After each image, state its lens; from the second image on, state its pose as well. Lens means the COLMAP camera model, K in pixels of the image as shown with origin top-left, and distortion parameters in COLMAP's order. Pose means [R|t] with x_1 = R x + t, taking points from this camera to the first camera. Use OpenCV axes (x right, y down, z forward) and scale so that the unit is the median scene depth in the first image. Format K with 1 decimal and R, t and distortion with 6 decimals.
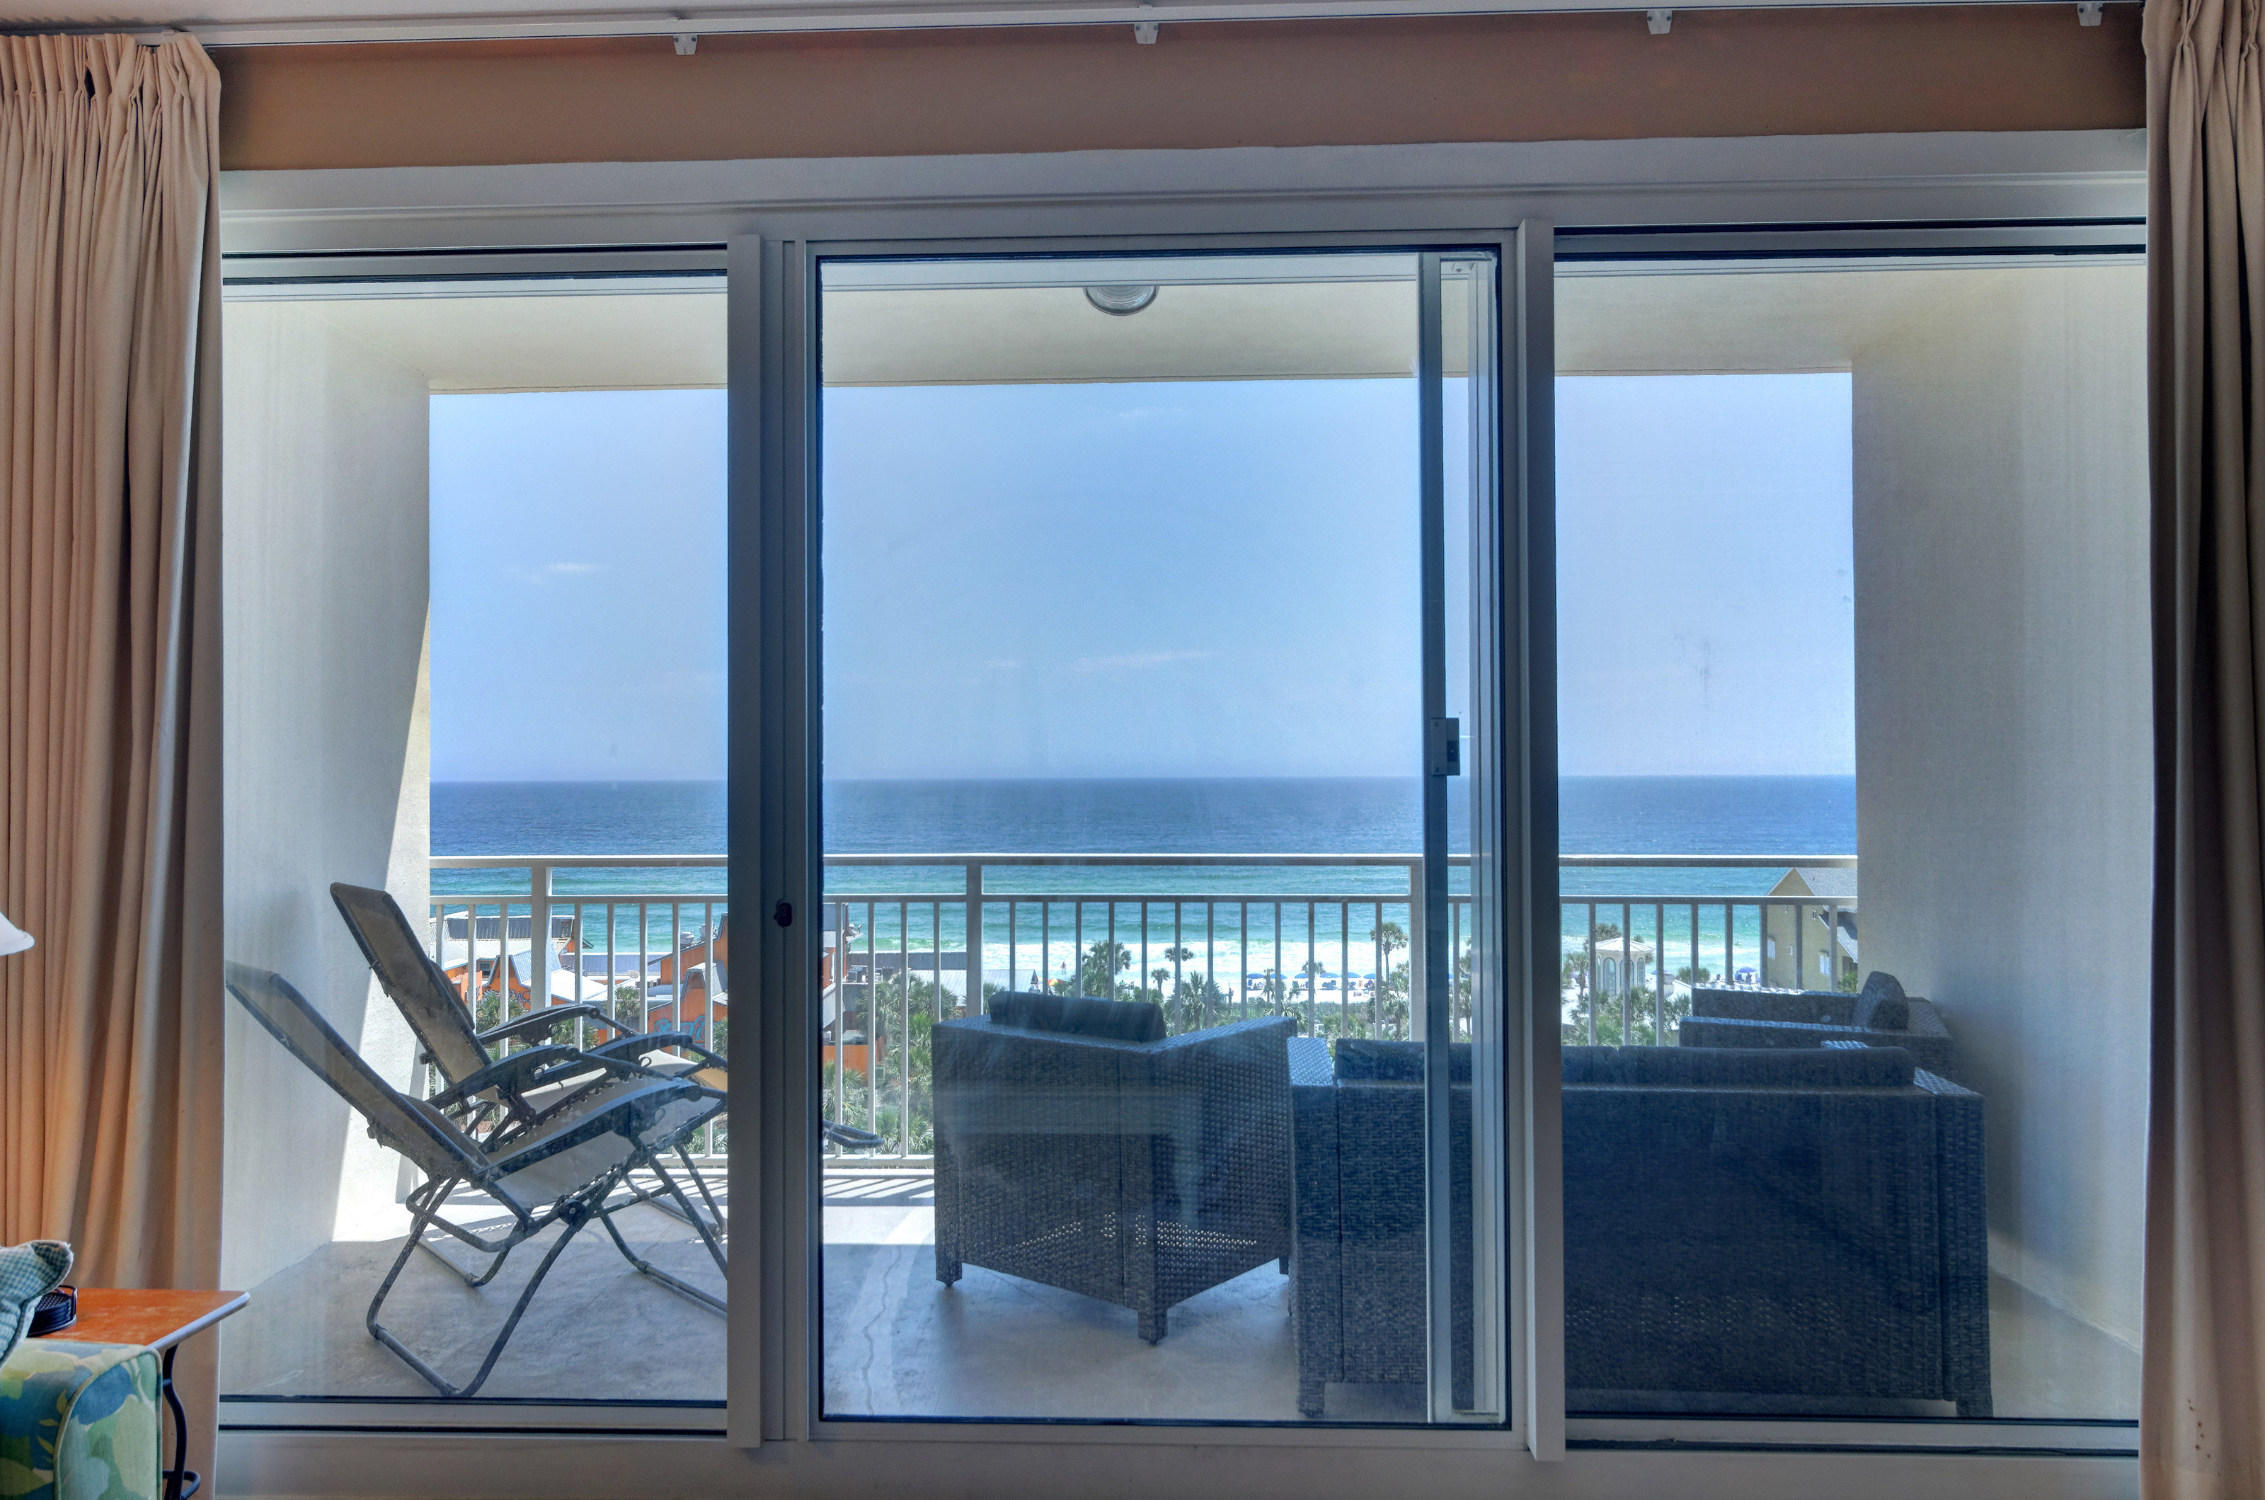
lens RADIAL K [[1587.9, 0, 1132.5], [0, 1587.9, 750.0], [0, 0, 1]] dist [0.031615, -0.000992]
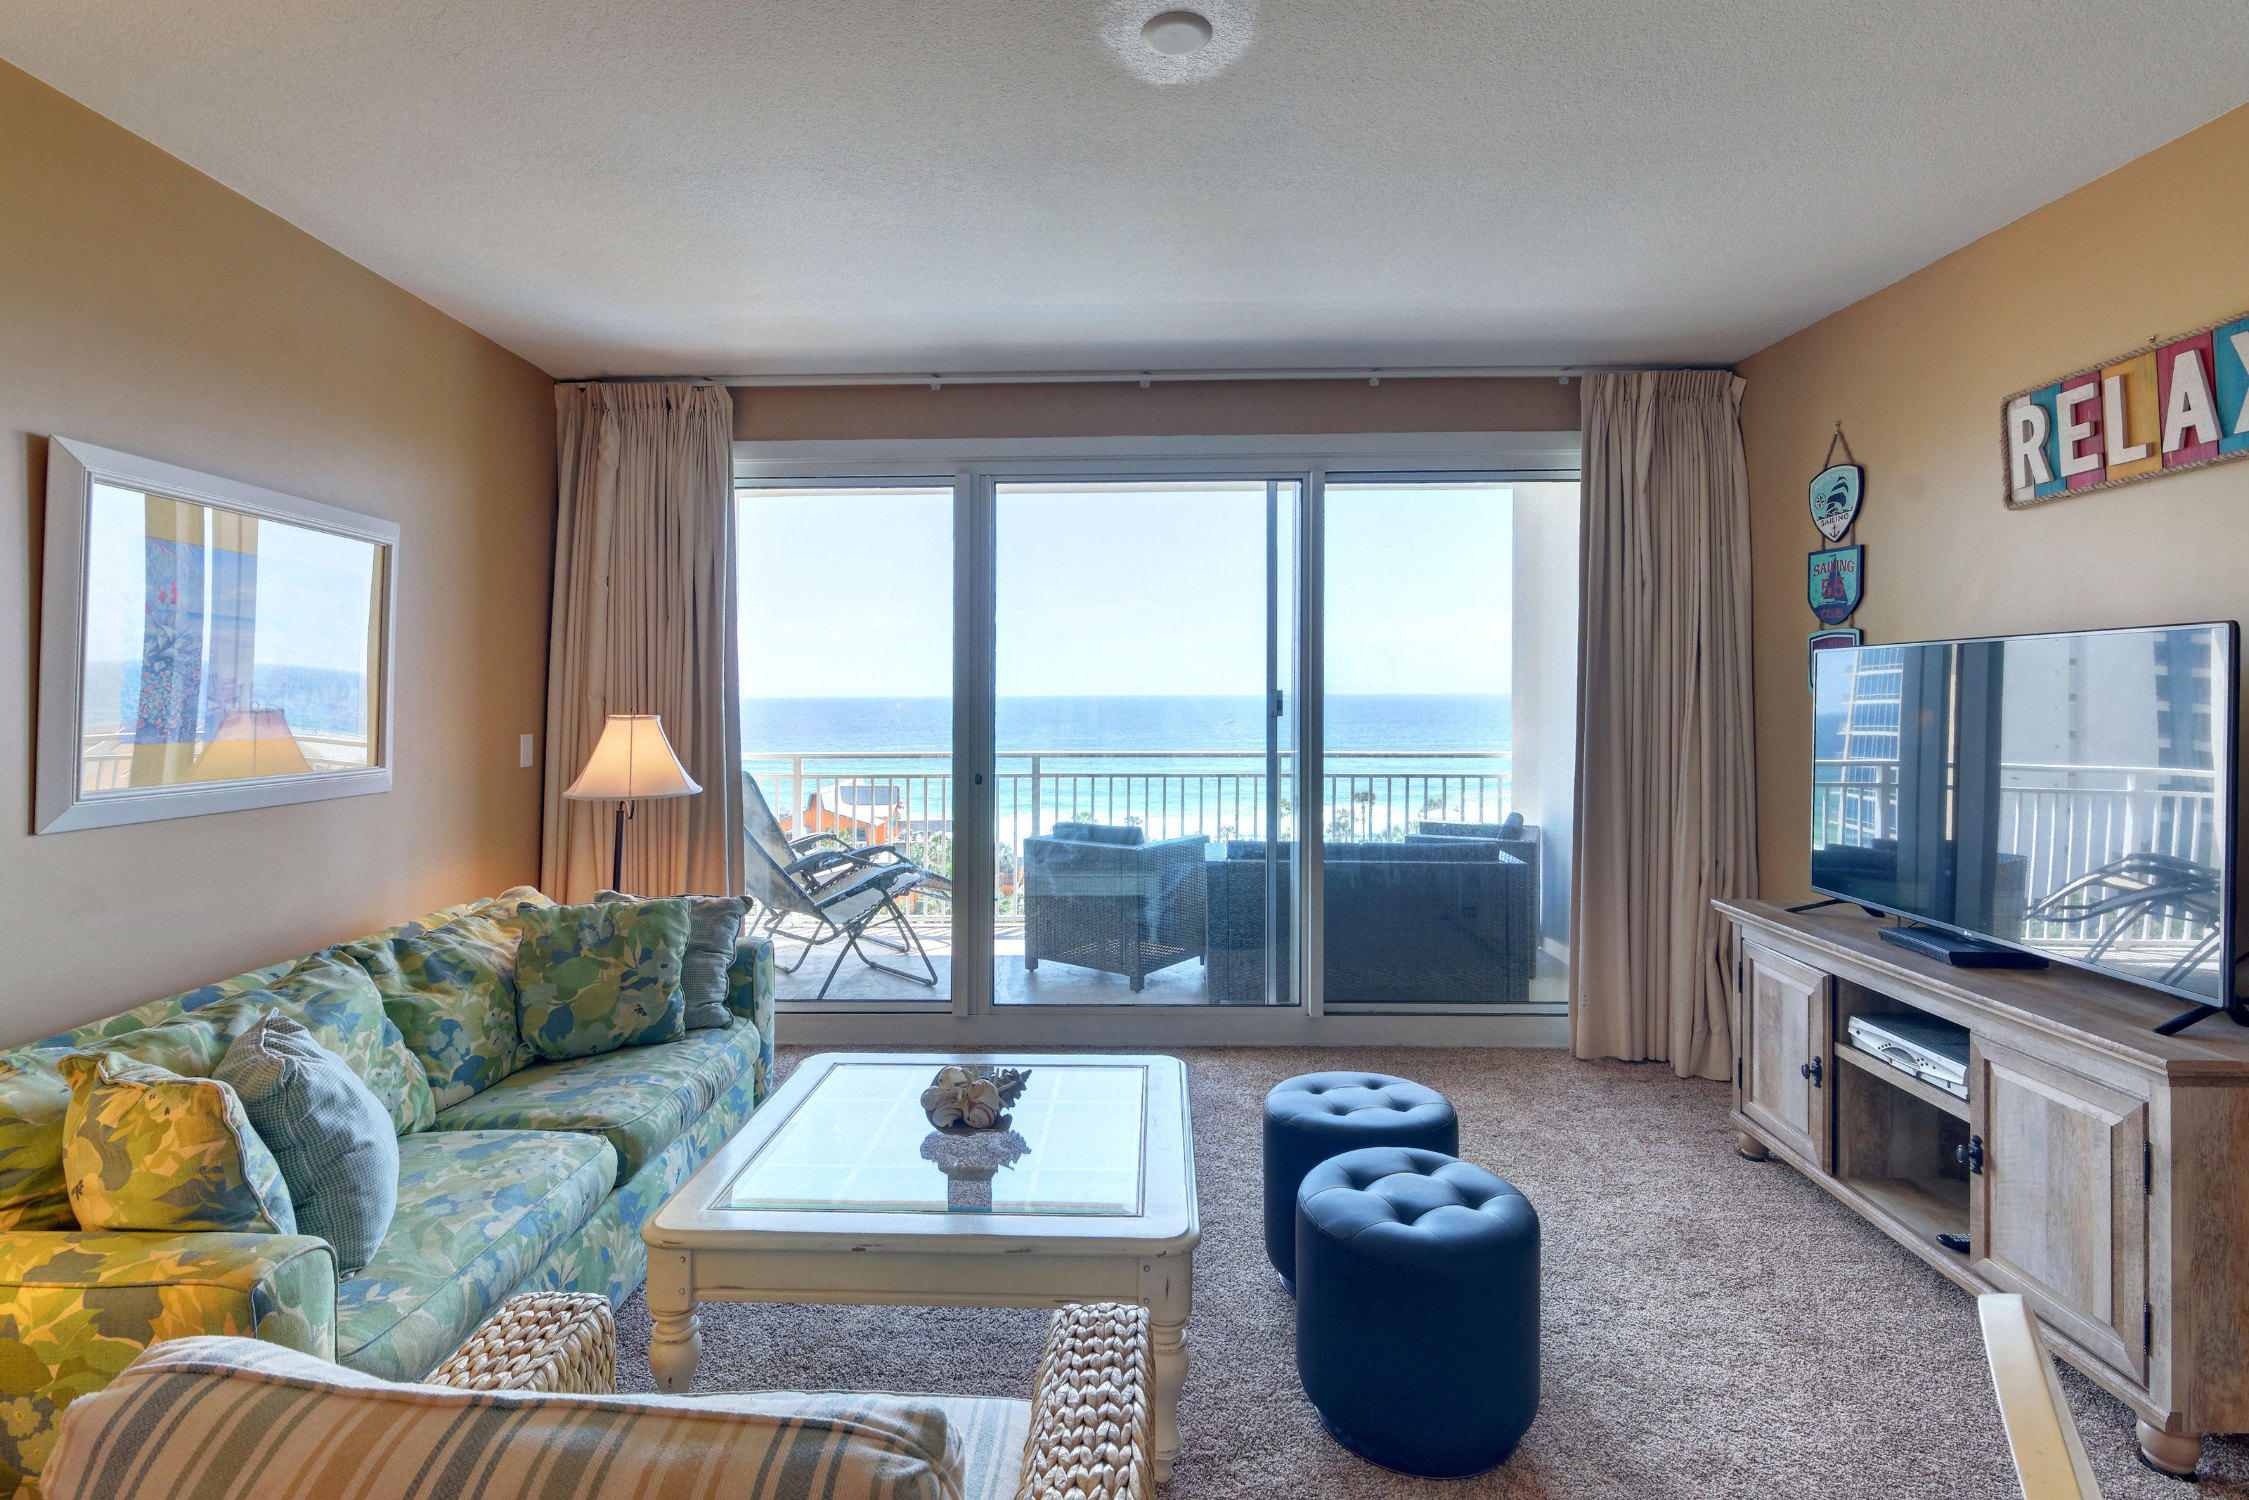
lens RADIAL K [[1081.4, 0, 1118.9], [0, 1081.4, 711.4], [0, 0, 1]] dist [-0.000925, -0.000468]
pose [[0.999715, 0.004669, 0.023411, -0.054557], [-0.005261, 0.999667, 0.025263, -0.029071], [-0.023285, -0.025379, 0.999407, -0.462743]]
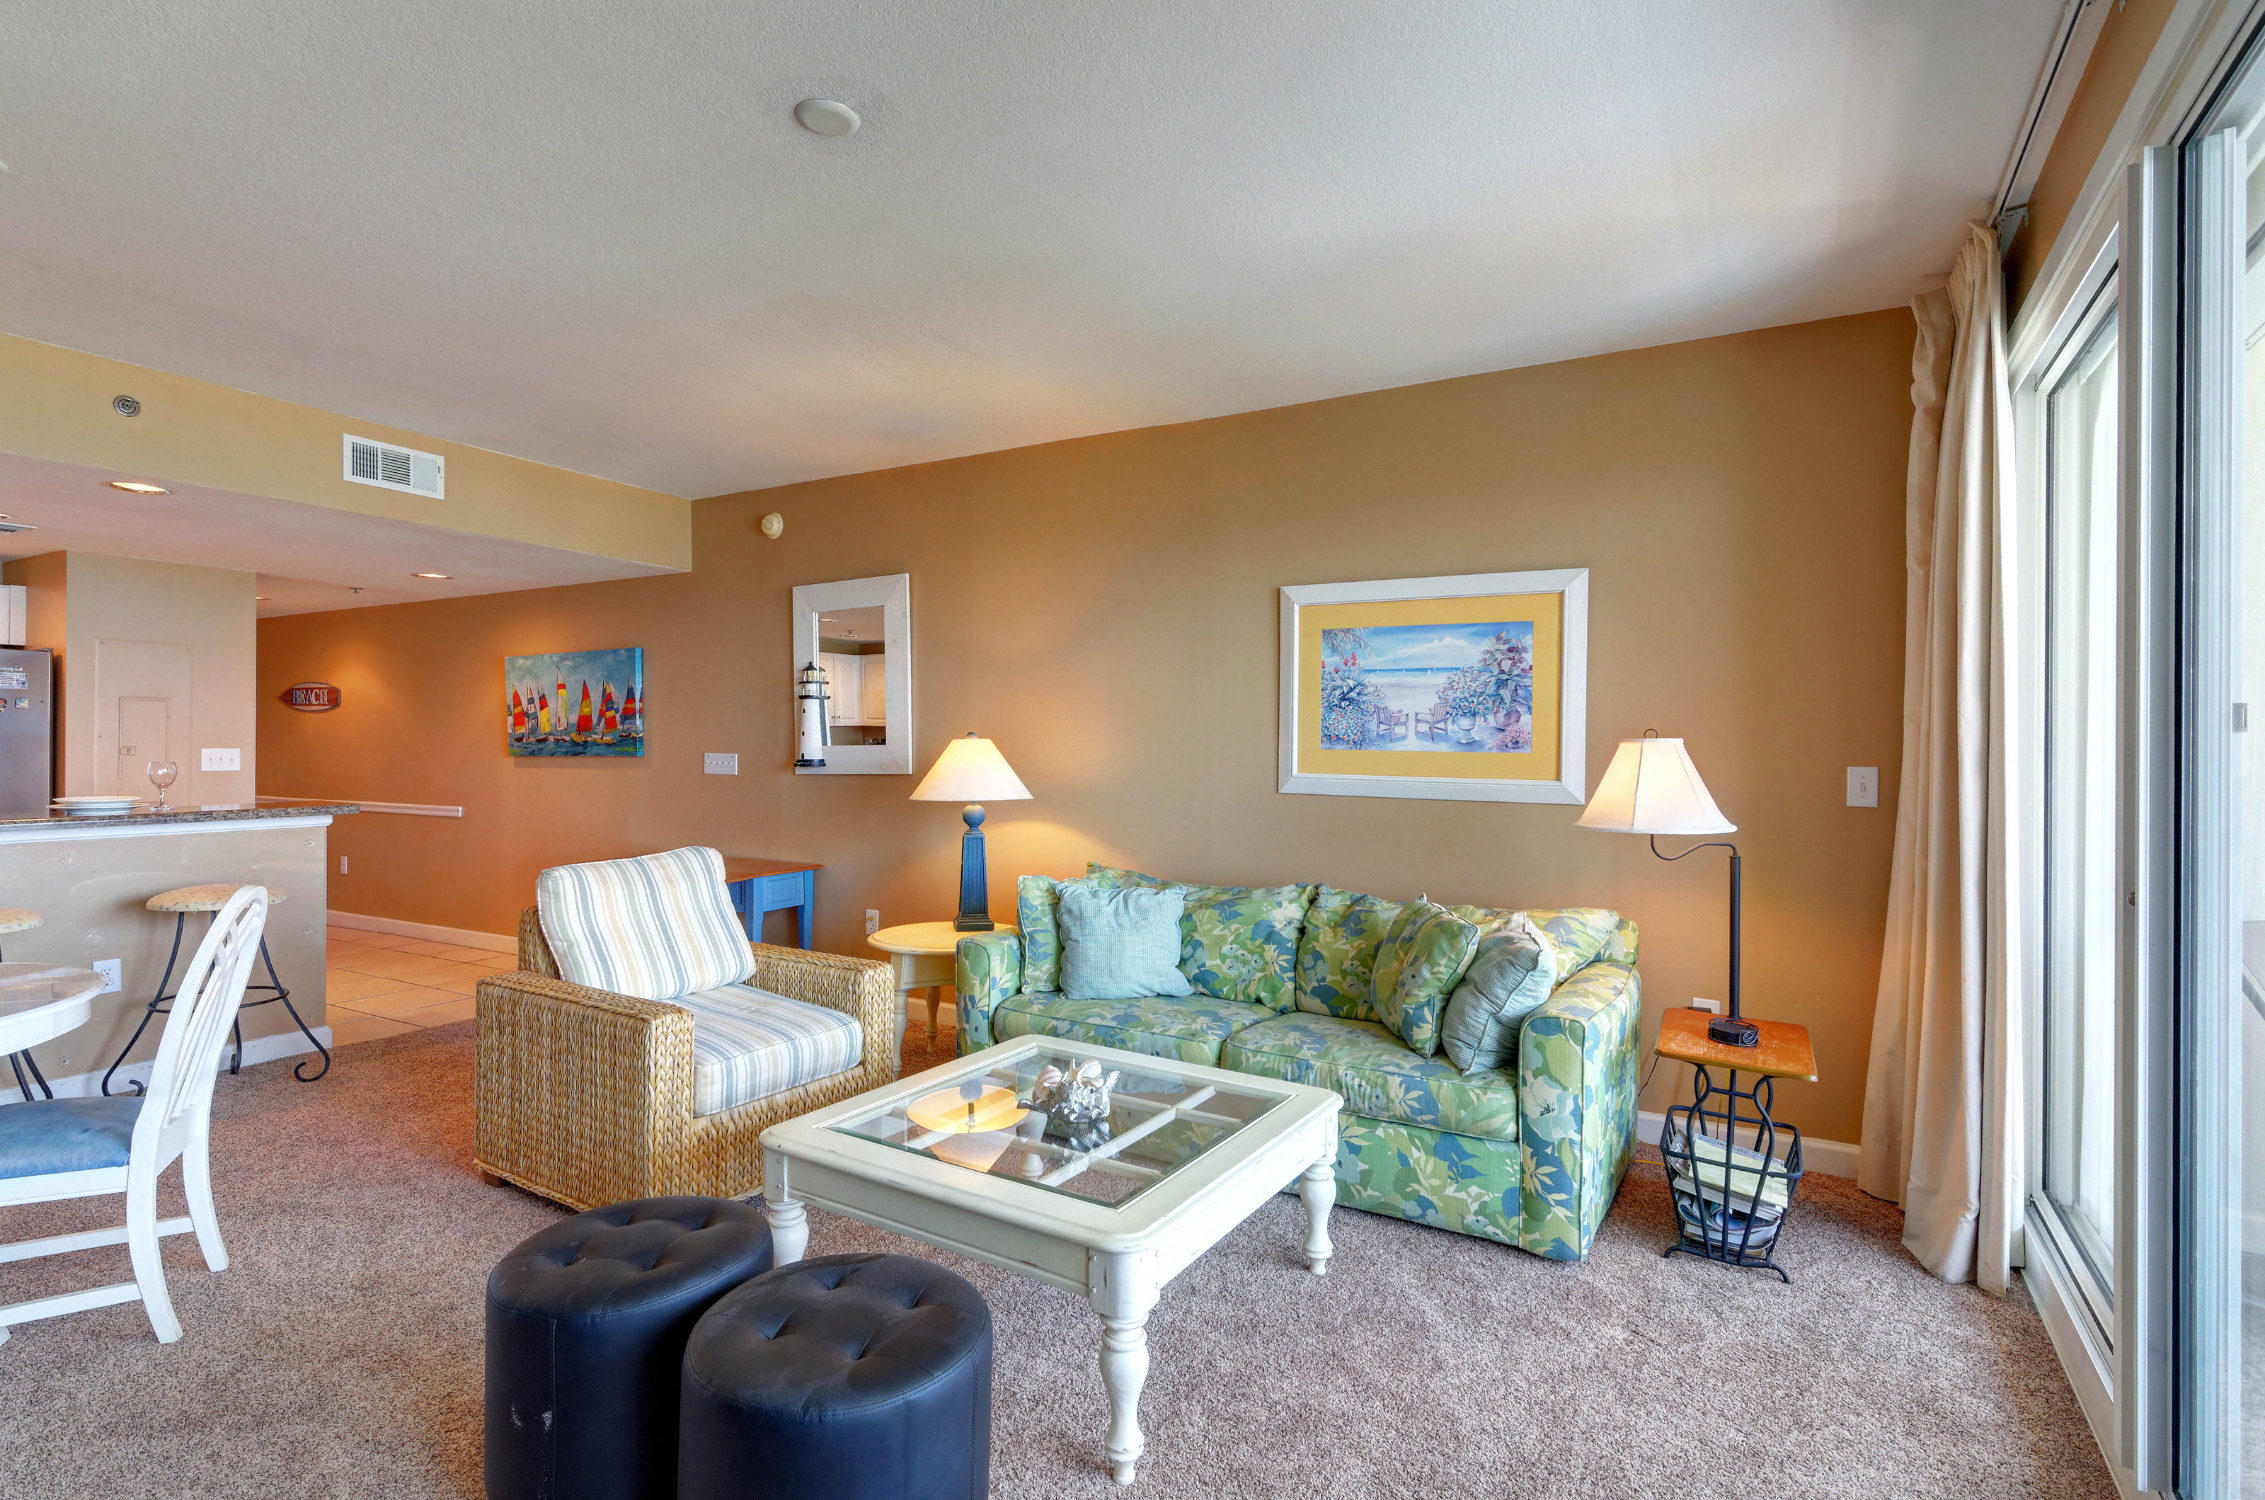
lens RADIAL K [[1085.2, 0, 1136.1], [0, 1085.2, 740.0], [0, 0, 1]] dist [0.000881, -0.000438]
pose [[-0.471289, 0.000368, -0.881979, 0.552139], [0.004443, 0.999988, -0.001957, 0.007223], [0.881967, -0.004841, -0.471286, 0.726449]]
